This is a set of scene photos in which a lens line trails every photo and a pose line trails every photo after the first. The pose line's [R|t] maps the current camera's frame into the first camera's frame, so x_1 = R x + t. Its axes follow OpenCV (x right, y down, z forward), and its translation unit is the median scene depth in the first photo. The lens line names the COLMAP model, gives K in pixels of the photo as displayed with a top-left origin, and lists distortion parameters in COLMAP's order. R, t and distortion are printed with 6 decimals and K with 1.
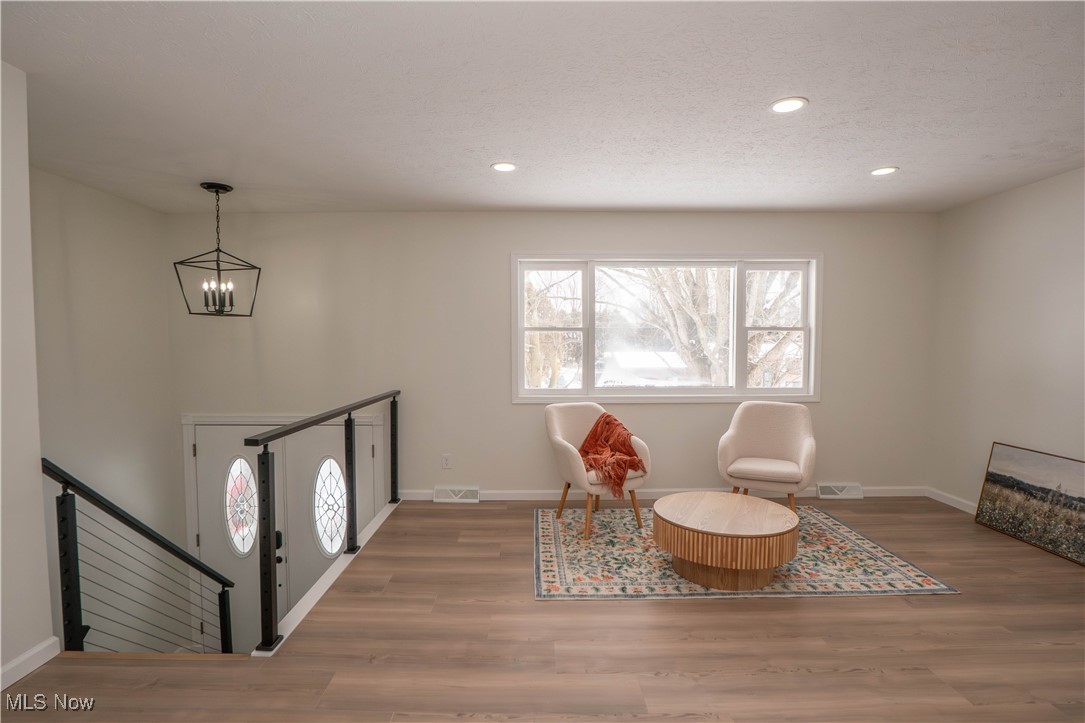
lens RADIAL K [[533.8, 0, 542.5], [0, 533.8, 361.5], [0, 0, 1]] dist [-0.031577, 0.000387]
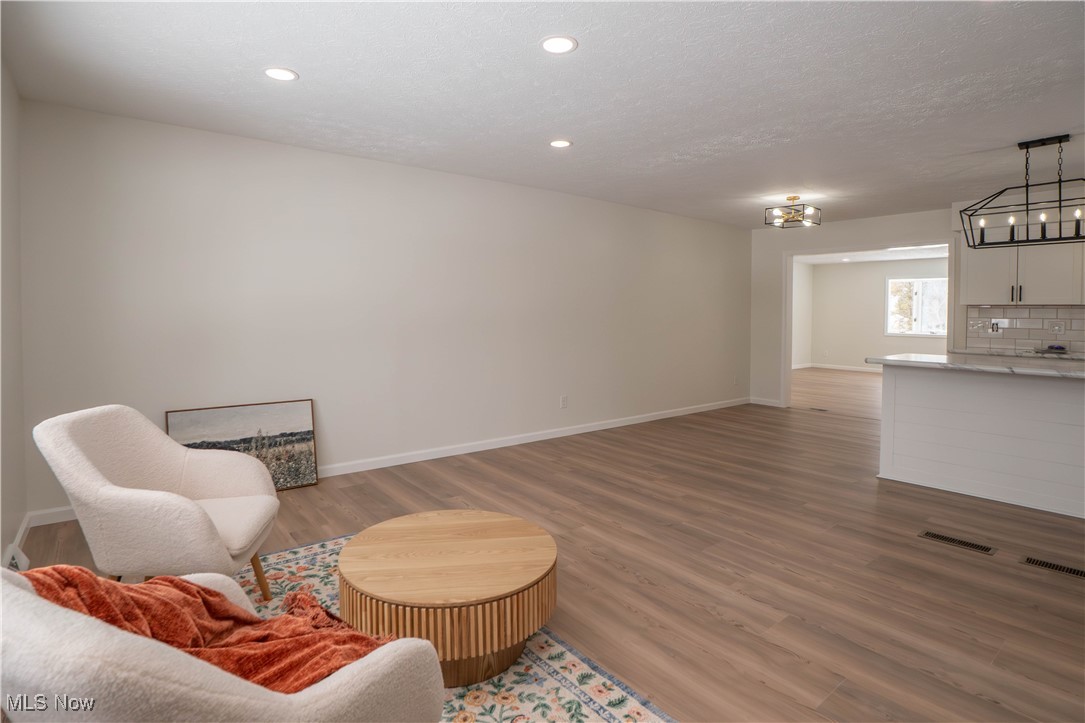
lens RADIAL K [[533.8, 0, 542.5], [0, 533.8, 361.5], [0, 0, 1]] dist [-0.031577, 0.000387]
pose [[-0.597933, -0.075670, 0.797966, -0.200287], [0.024005, 0.993397, 0.112190, -0.006674], [-0.801186, 0.086237, -0.592169, 1.199728]]
